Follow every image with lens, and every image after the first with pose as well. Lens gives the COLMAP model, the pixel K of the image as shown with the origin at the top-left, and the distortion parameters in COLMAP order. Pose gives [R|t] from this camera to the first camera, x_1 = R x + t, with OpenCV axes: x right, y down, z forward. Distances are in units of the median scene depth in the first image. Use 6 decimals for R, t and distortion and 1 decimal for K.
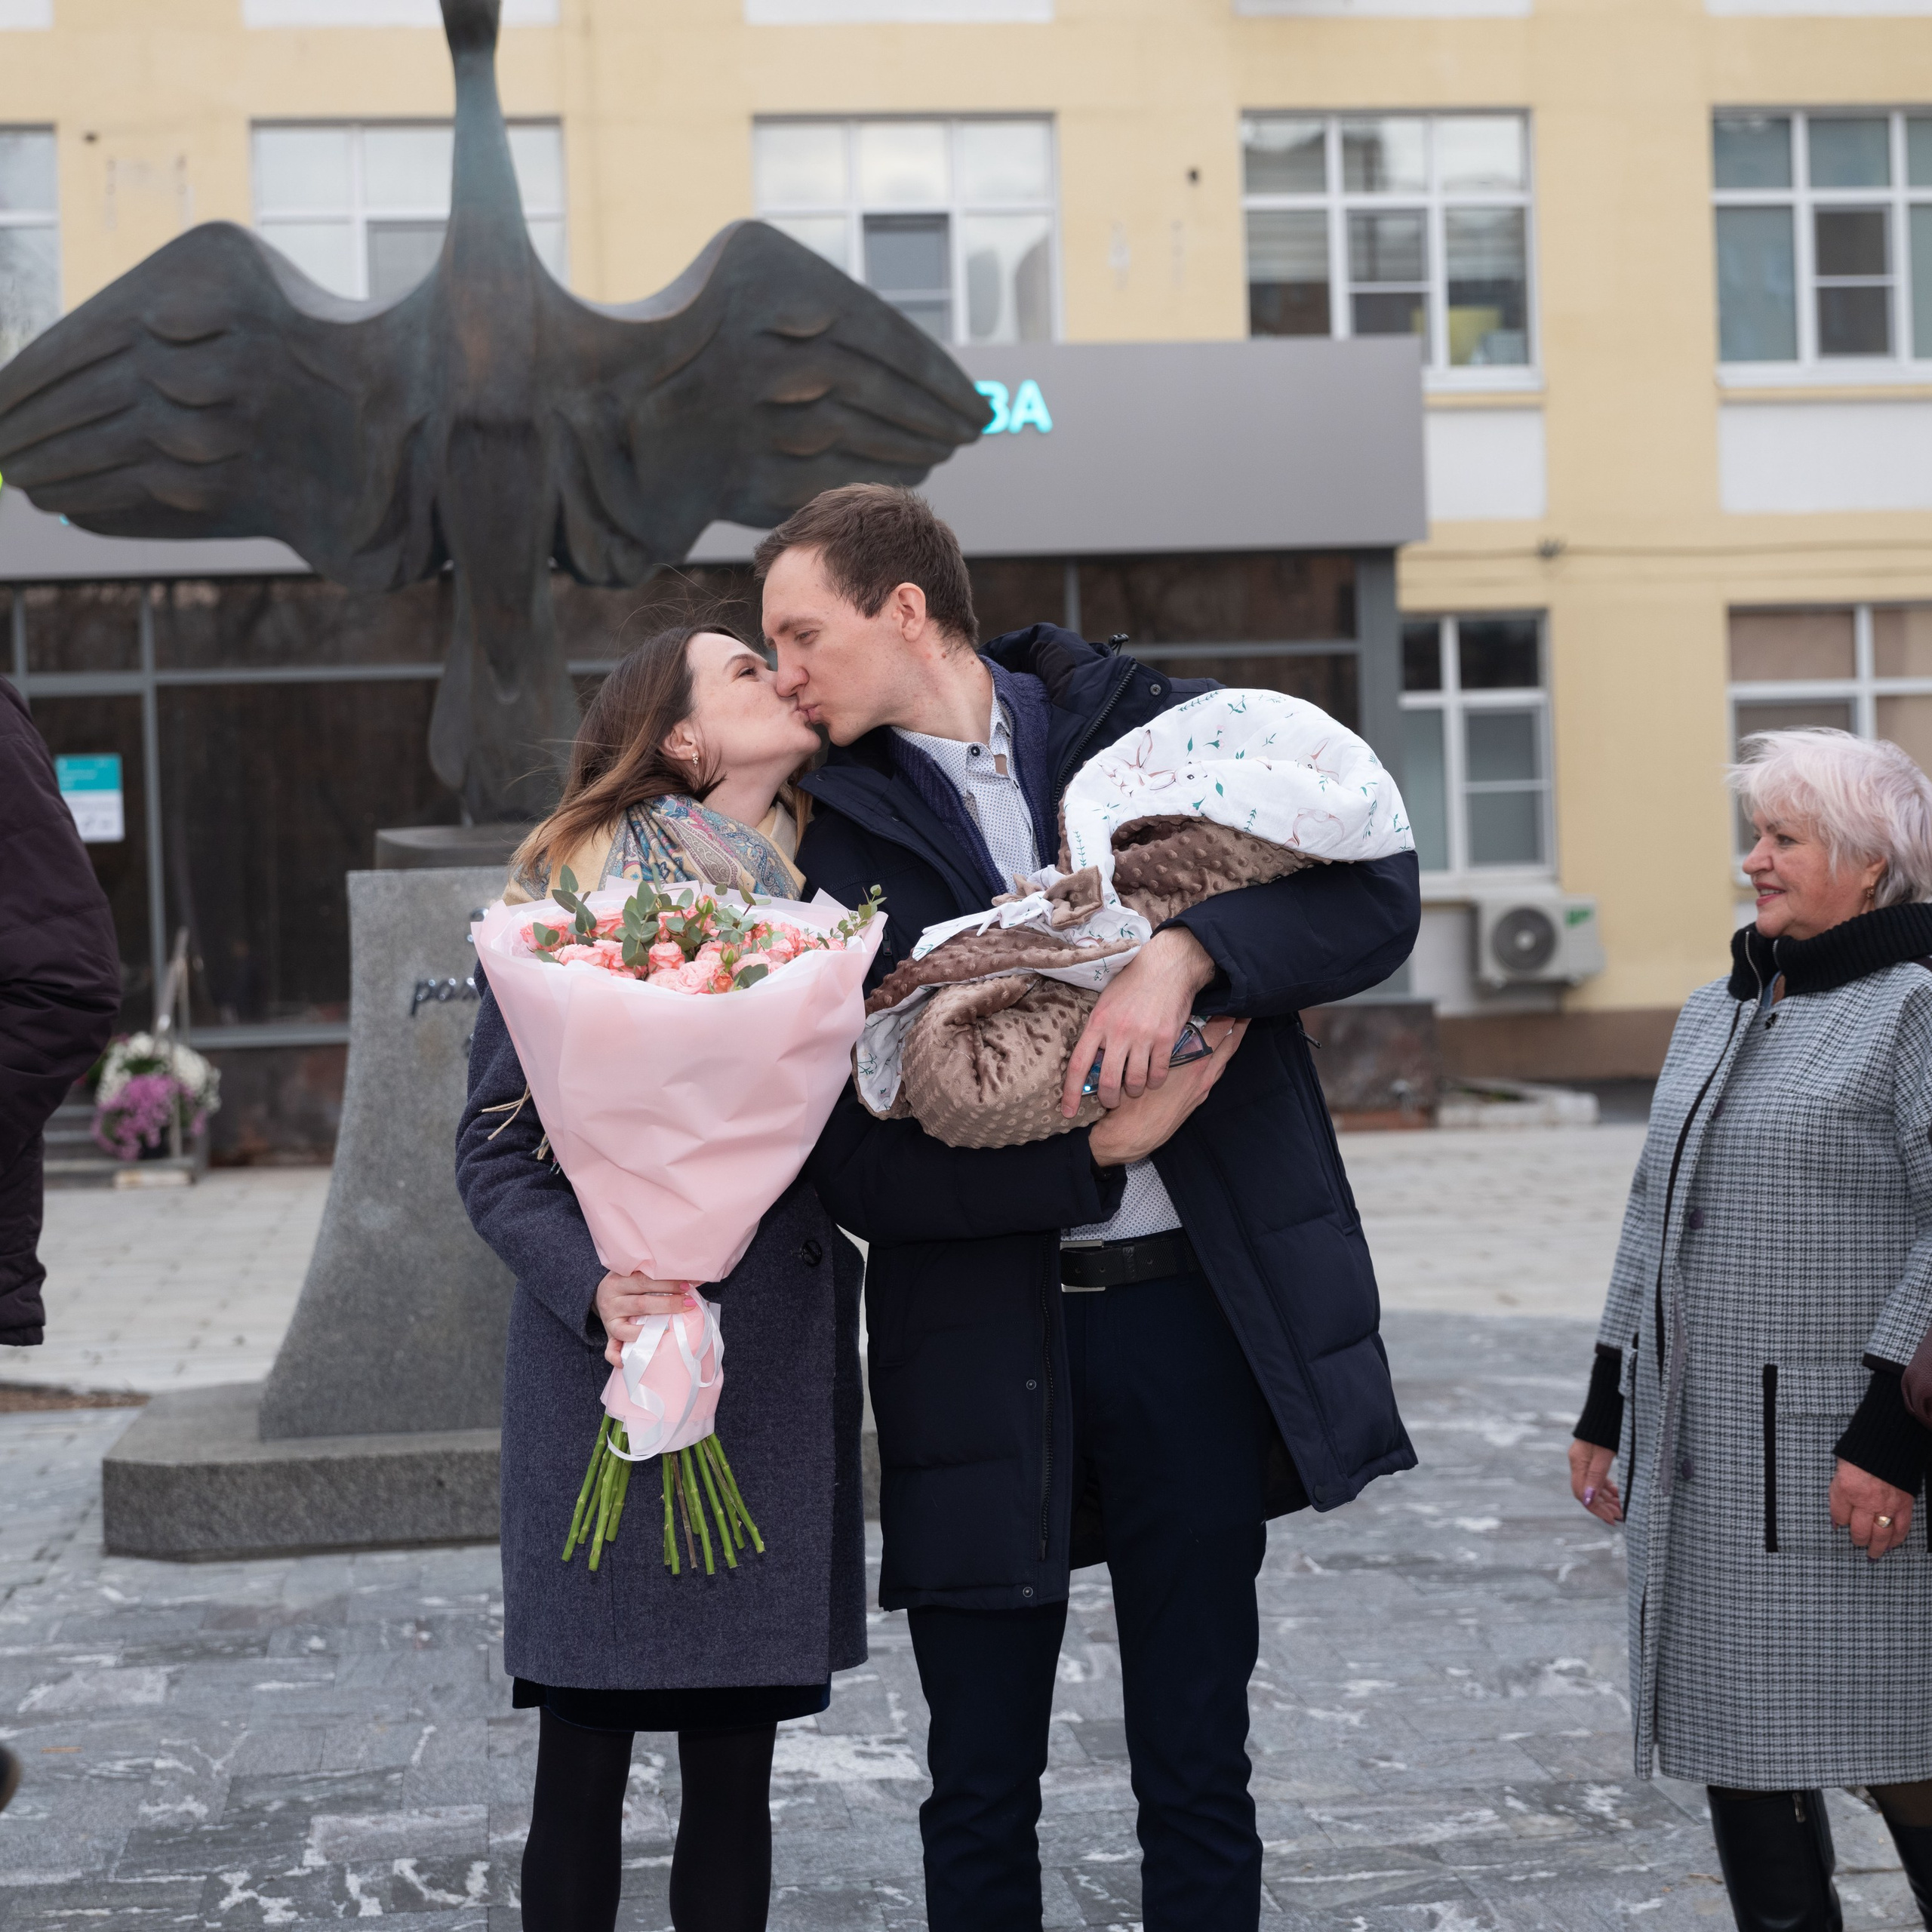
lens RADIAL K [[3719.6, 0, 968.8], [0, 3719.6, 966.6], [0, 0, 1]] dist [0.001379, 0.000000]
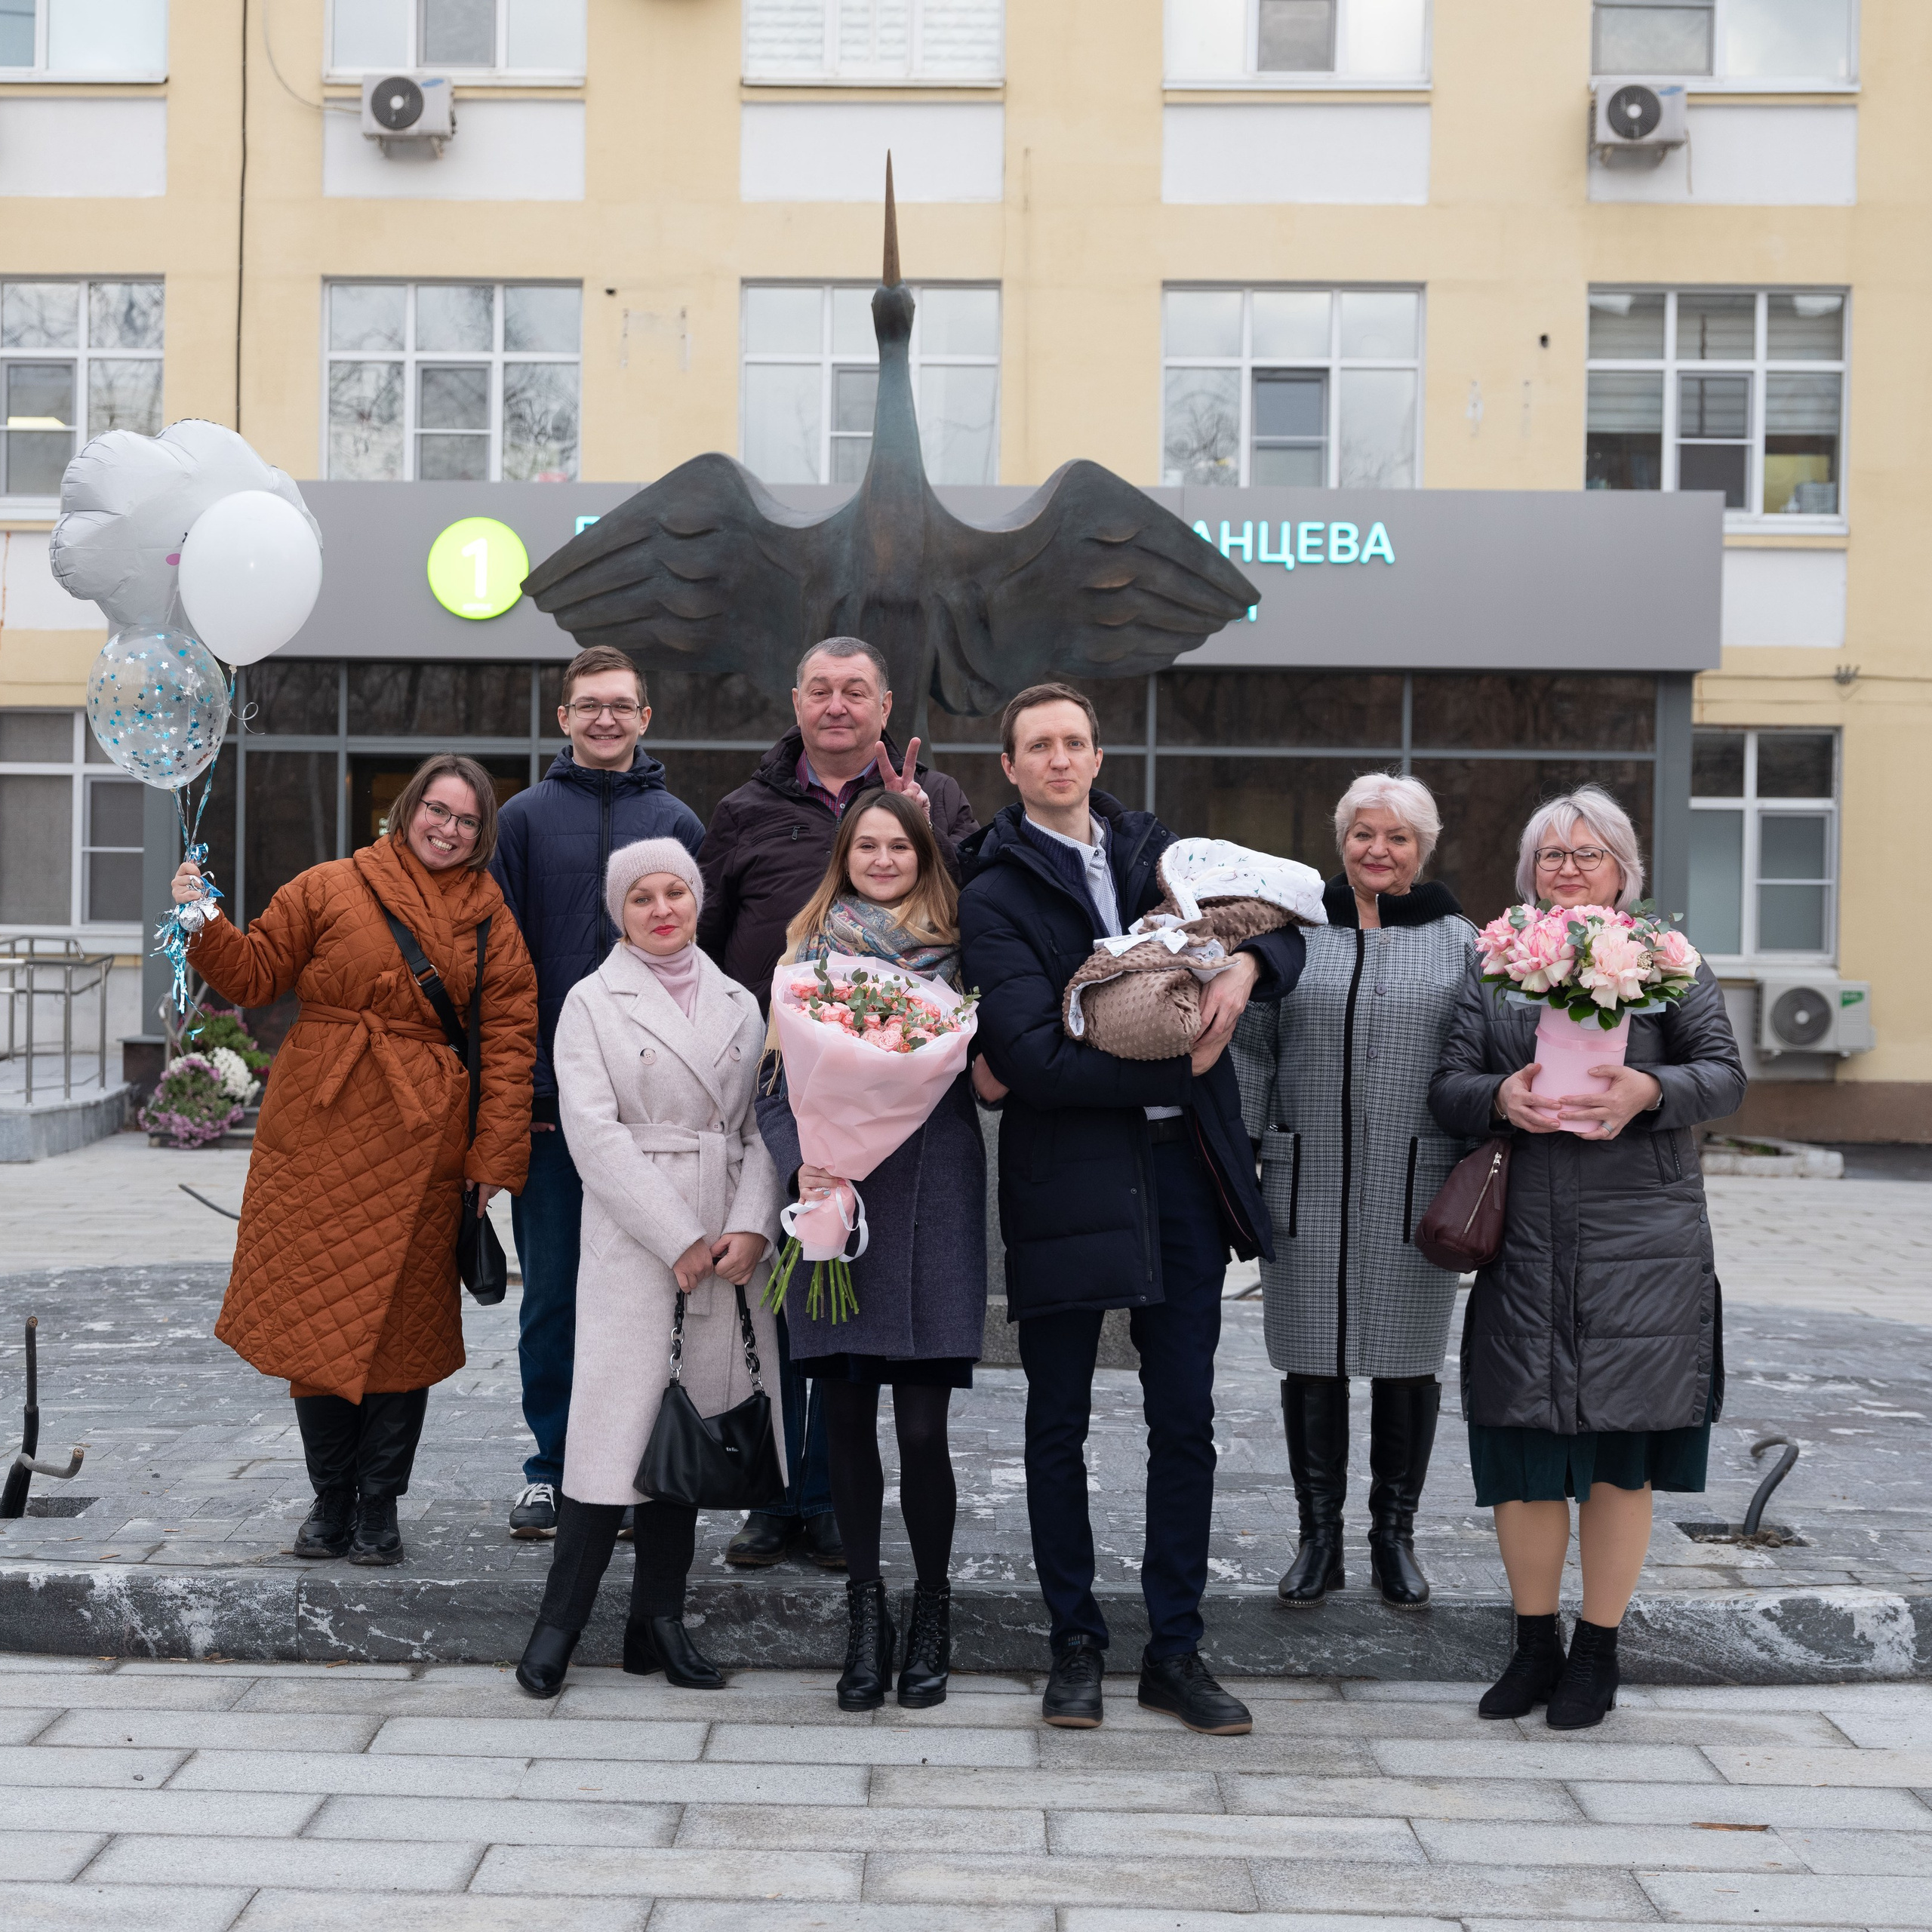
lens RADIAL K [[3541.1, 0, 880.5], [0, 3541.1, 1035.5], [0, 0, 1]] dist [0.013889, 0.000000]
pose [[0.988819, 0.051033, -0.140119, 0.066742], [-0.050366, 0.998696, 0.008304, 0.011229], [0.140360, -0.001153, 0.990100, -0.353327]]
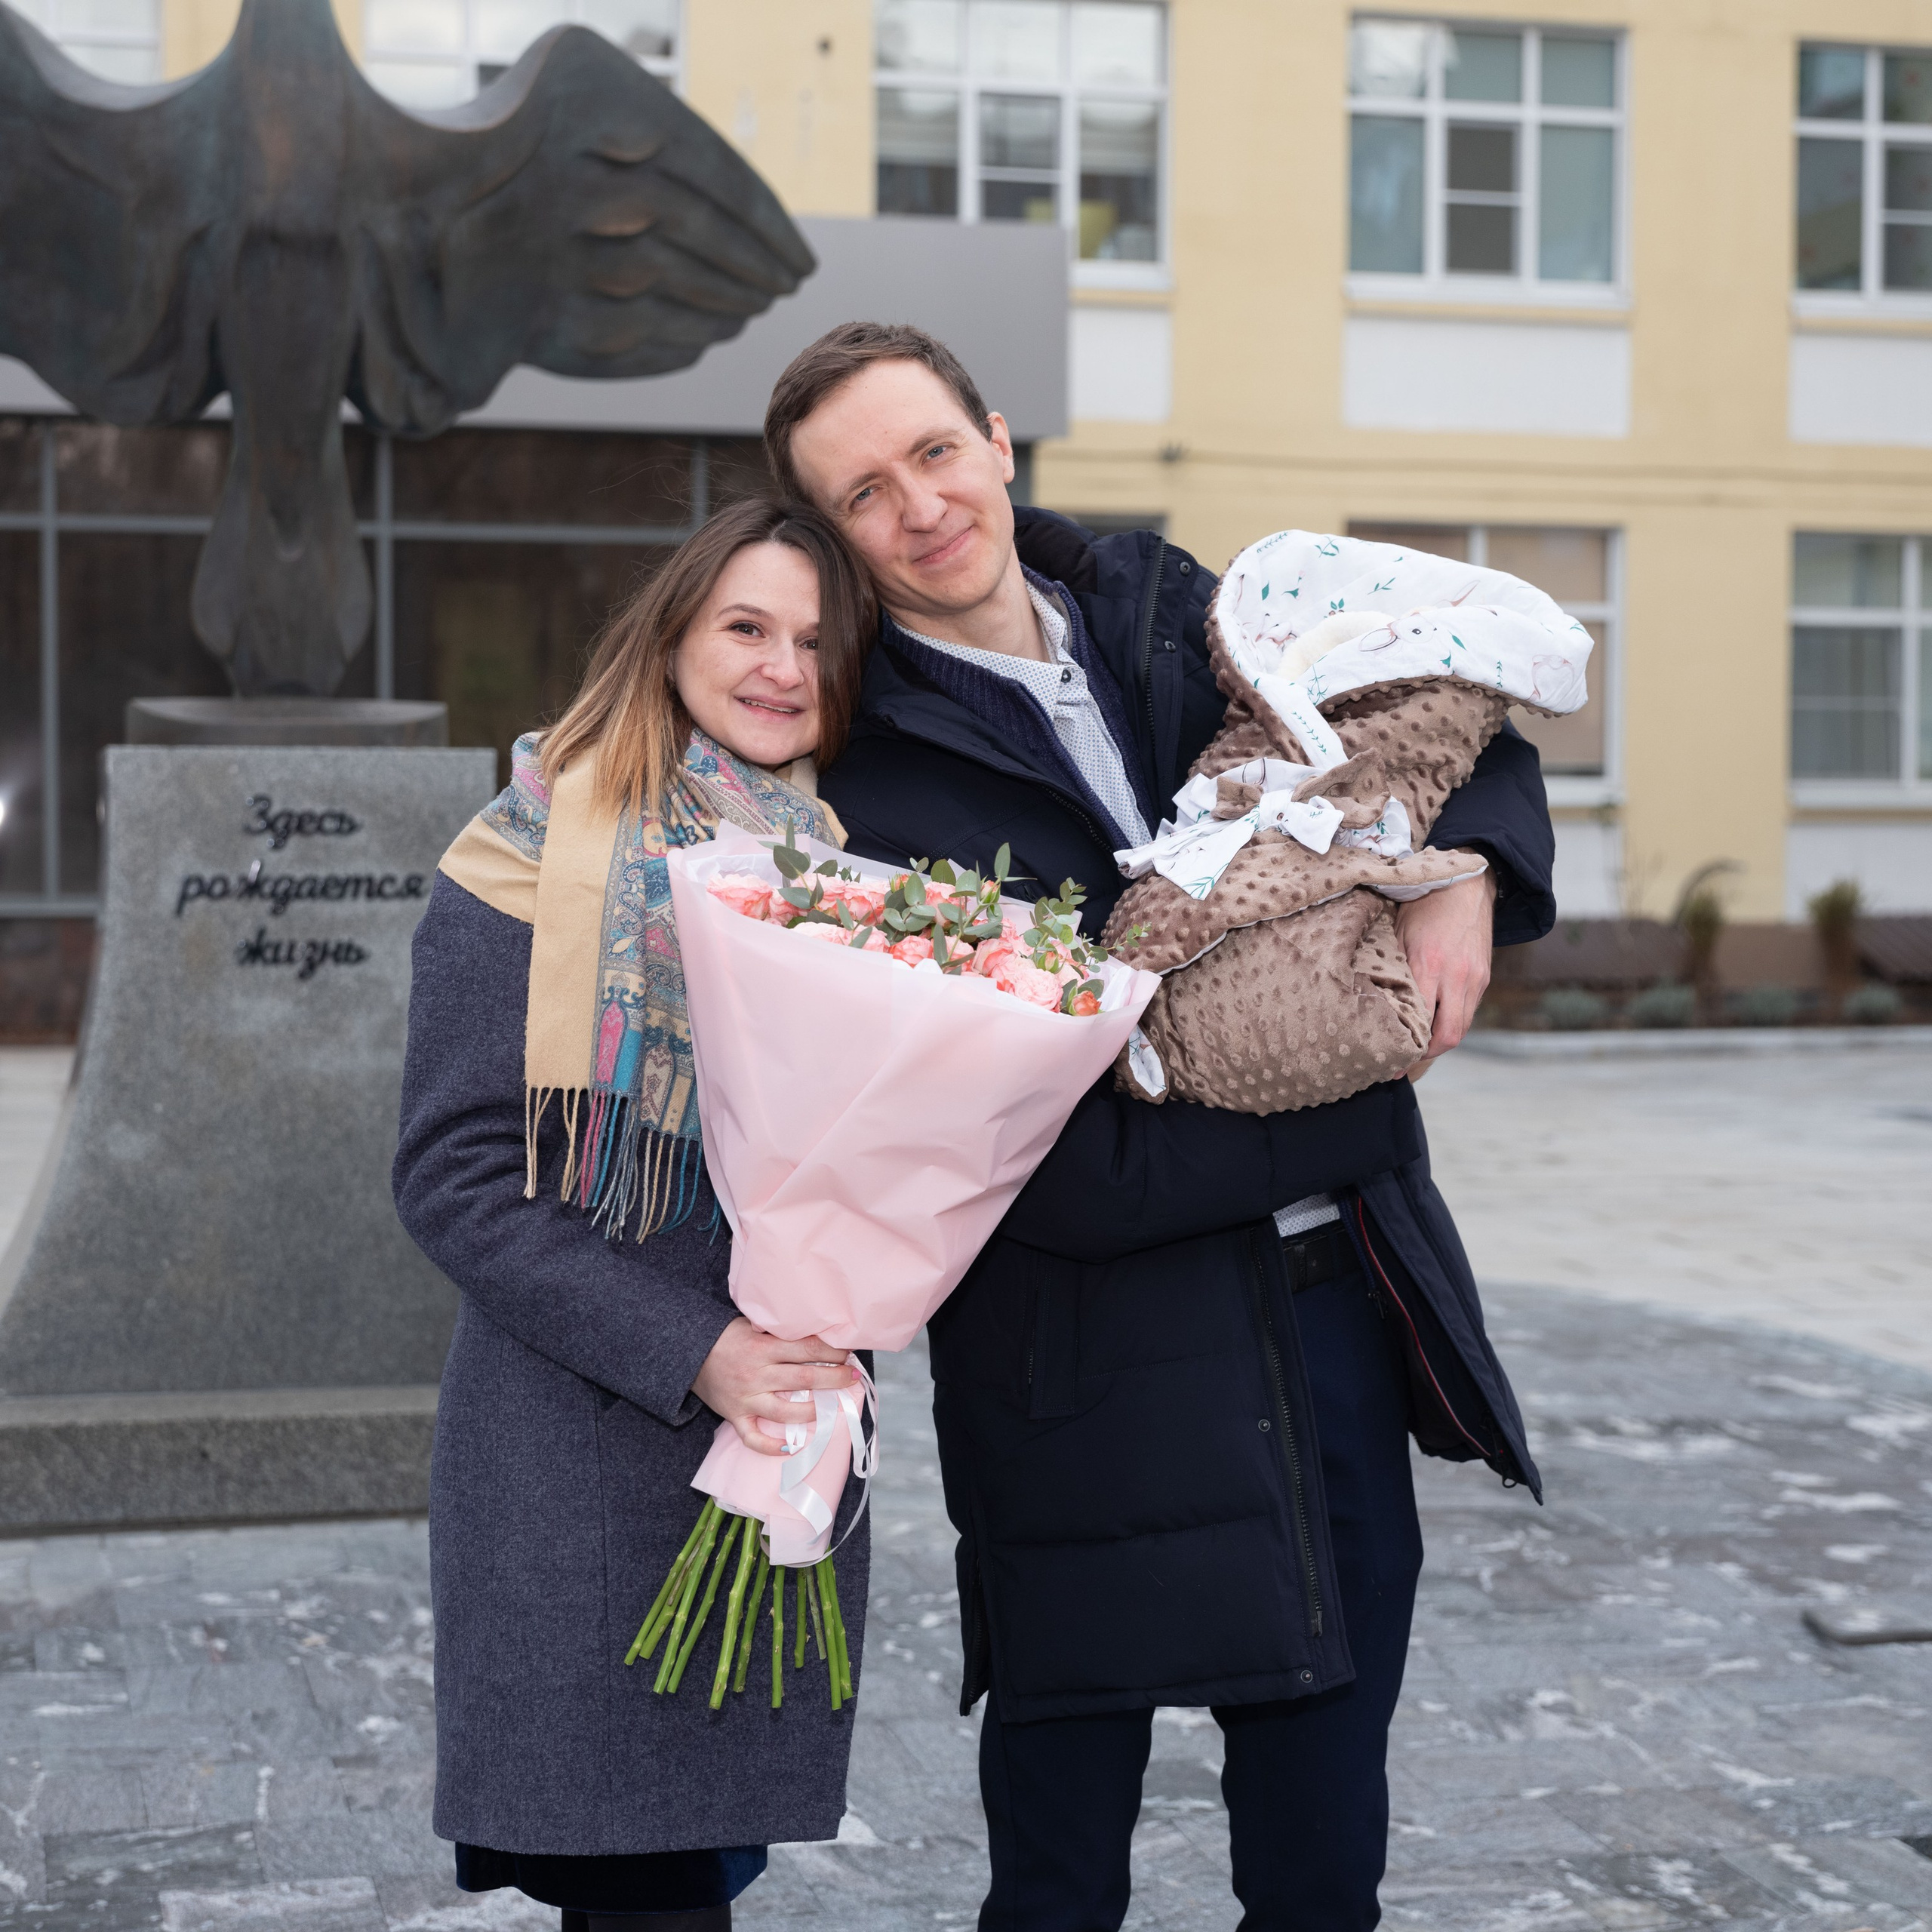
lens RADIAL K [[3707.9, 0, 954.8], [0, 3707.9, 964.5], [0, 0, 1]] dist [0.002653, 0.000000]
pose [[0.990471, 0.033485, 0.133586, -0.080593], [-0.037339, 0.998953, 0.026451, -0.004699], [-0.132561, -0.031187, 0.990684, 0.111244]]
